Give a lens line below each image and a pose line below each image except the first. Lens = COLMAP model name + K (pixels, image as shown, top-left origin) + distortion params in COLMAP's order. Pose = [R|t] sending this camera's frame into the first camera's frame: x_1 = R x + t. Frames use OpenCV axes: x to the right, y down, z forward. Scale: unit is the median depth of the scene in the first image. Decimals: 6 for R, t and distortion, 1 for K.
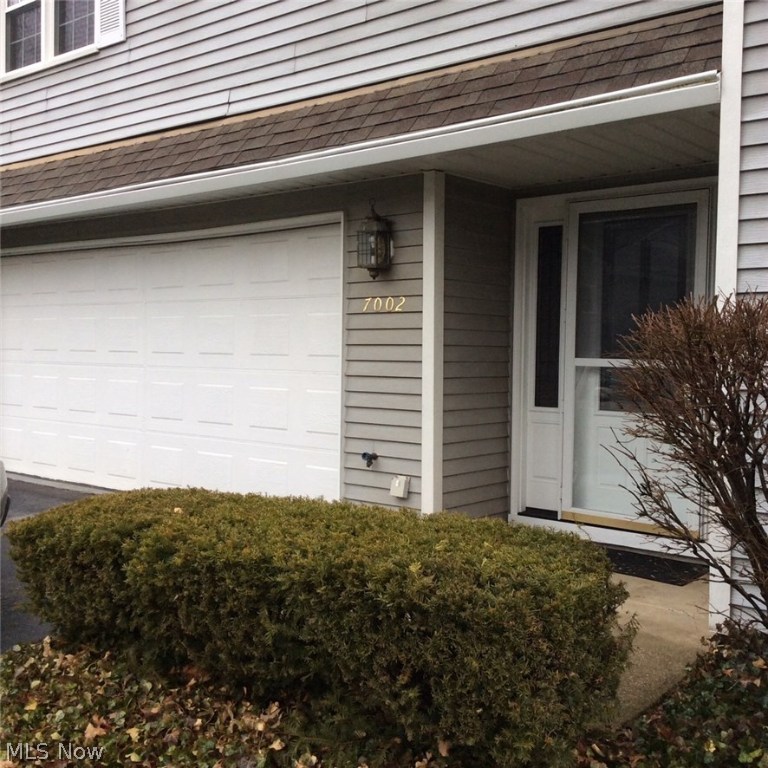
lens RADIAL K [[930.5, 0, 387.0], [0, 930.5, 384.4], [0, 0, 1]] dist [0.072606, 0.000000]
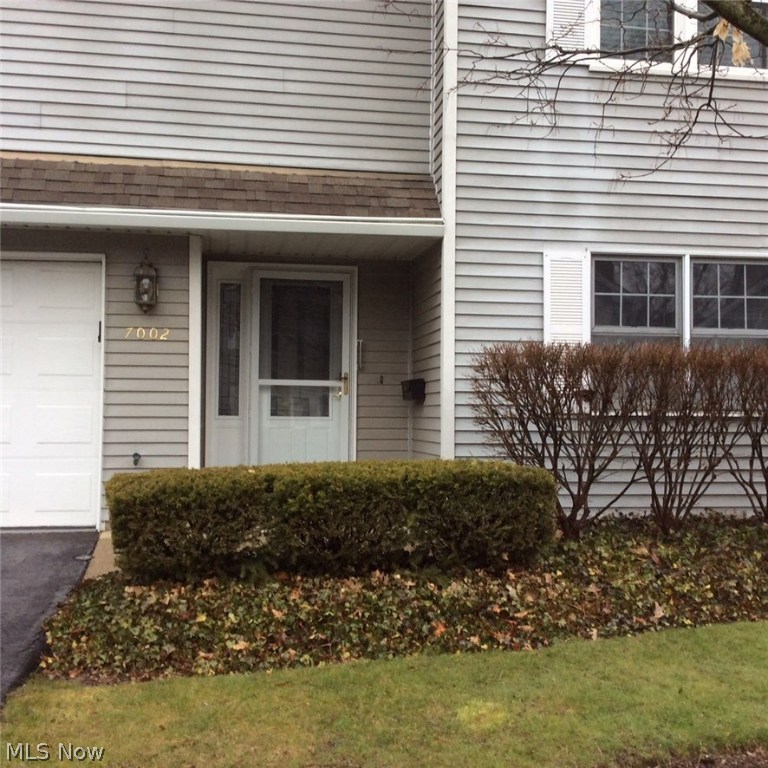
lens RADIAL K [[930.5, 0, 385.8], [0, 930.5, 384.5], [0, 0, 1]] dist [0.072606, 0.000000]
pose [[0.644081, 0.011905, 0.764865, -0.755690], [0.028211, 0.998829, -0.039303, 0.040693], [-0.764437, 0.046891, 0.642991, -0.049551]]
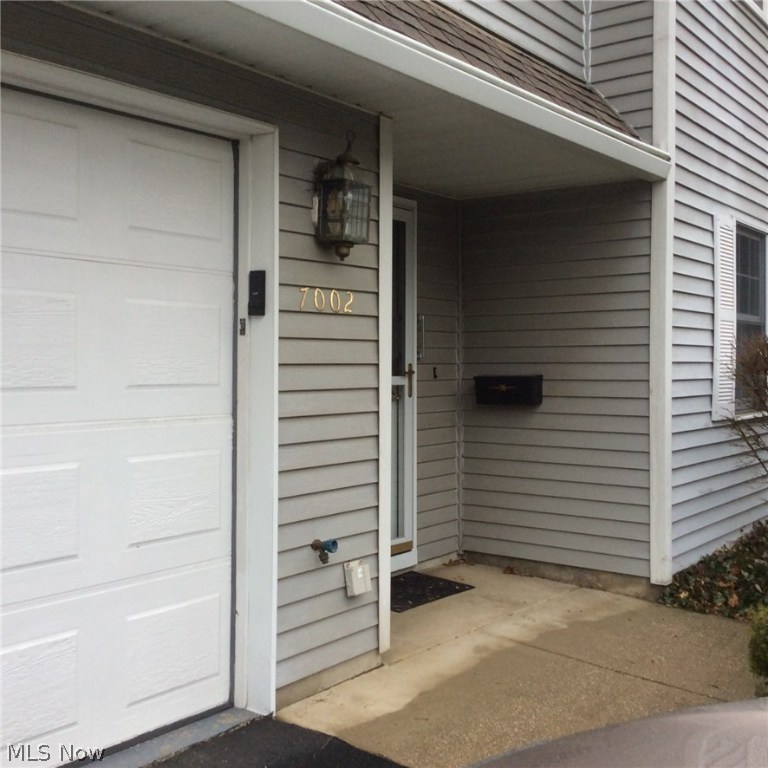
lens RADIAL K [[938.7, 0, 383.6], [0, 938.7, 381.9], [0, 0, 1]] dist [0.094250, 0.000000]
pose [[-0.062839, -0.036077, 0.997371, -0.641240], [0.028067, 0.998887, 0.037900, -0.053642], [-0.997629, 0.030375, -0.061757, 1.000990]]
